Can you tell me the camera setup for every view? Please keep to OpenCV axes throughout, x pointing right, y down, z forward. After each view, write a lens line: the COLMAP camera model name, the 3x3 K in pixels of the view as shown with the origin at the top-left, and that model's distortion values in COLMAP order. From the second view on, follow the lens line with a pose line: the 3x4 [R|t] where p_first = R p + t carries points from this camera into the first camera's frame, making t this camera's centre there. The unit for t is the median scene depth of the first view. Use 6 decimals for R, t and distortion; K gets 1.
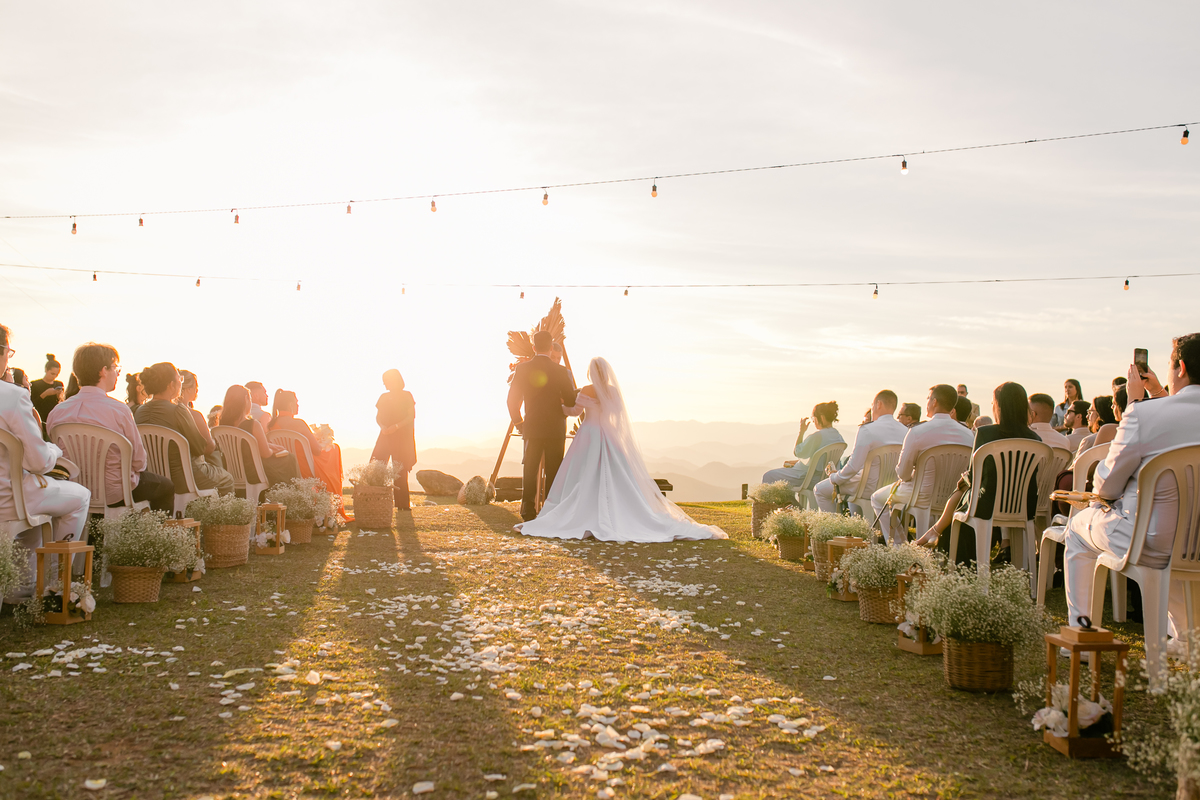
lens RADIAL K [[1196.1, 0, 597.8], [0, 1196.1, 399.9], [0, 0, 1]] dist [-0.047516, 0.128493]
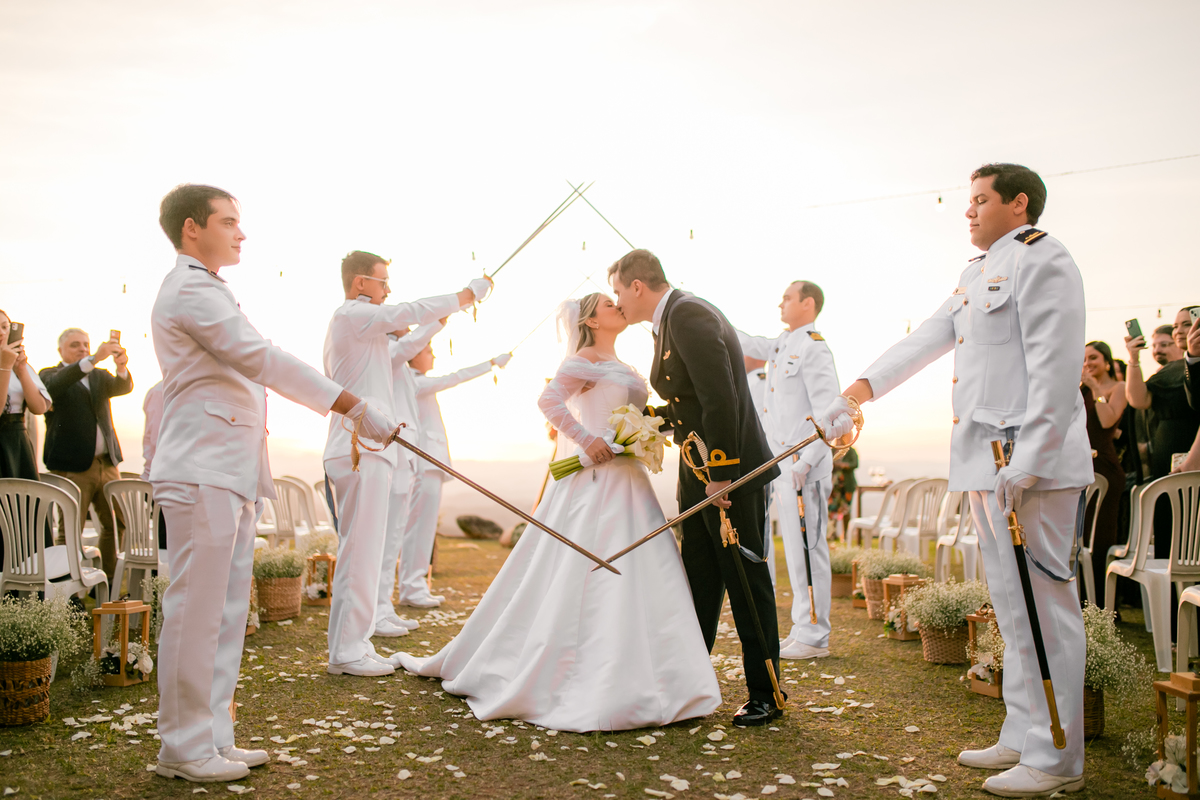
lens RADIAL K [[1147.0, 0, 598.3], [0, 1147.0, 400.4], [0, 0, 1]] dist [-0.048794, 0.132037]
pose [[0.999454, -0.027294, -0.018619, -0.020821], [0.026615, 0.999004, -0.035809, -0.002690], [0.019578, 0.035294, 0.999185, 0.037961]]
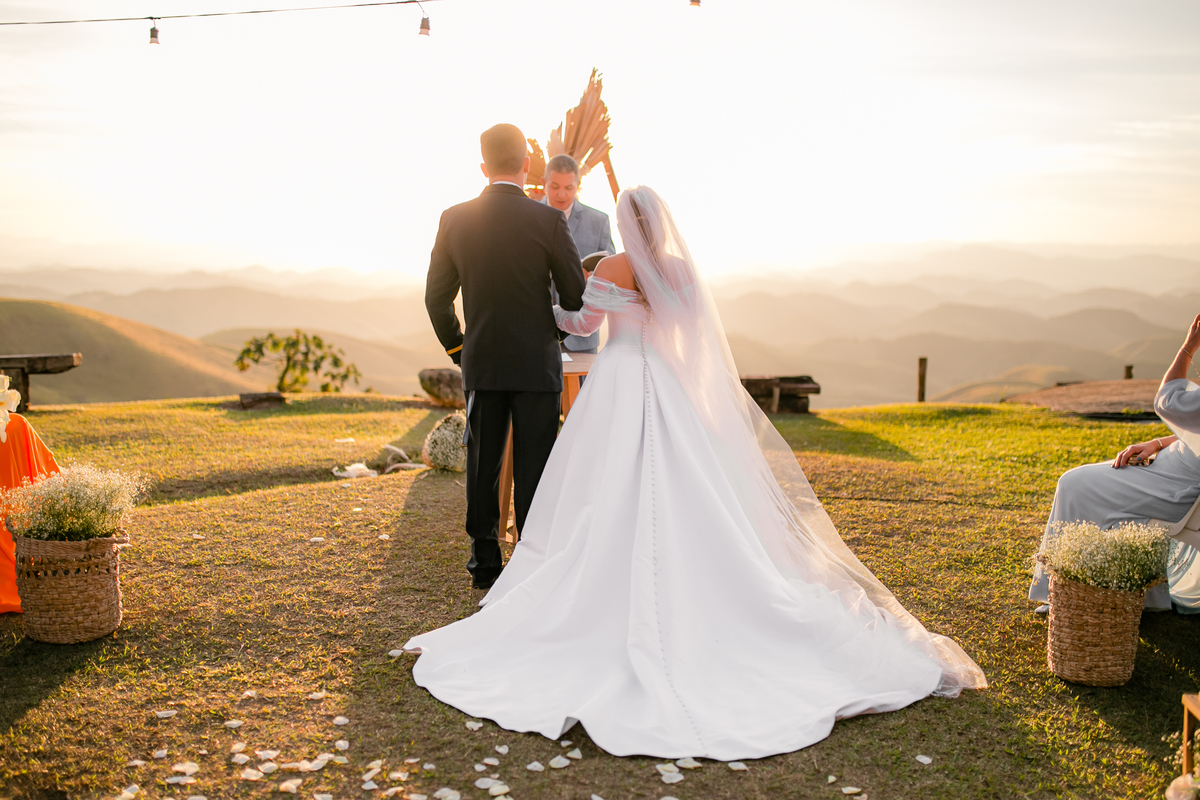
lens RADIAL K [[1147.0, 0, 598.3], [0, 1147.0, 400.4], [0, 0, 1]] dist [-0.048794, 0.132037]
pose [[0.992104, -0.008696, -0.125113, 0.056647], [0.027594, 0.988283, 0.150121, -0.037001], [0.122341, -0.152388, 0.980719, 1.010449]]
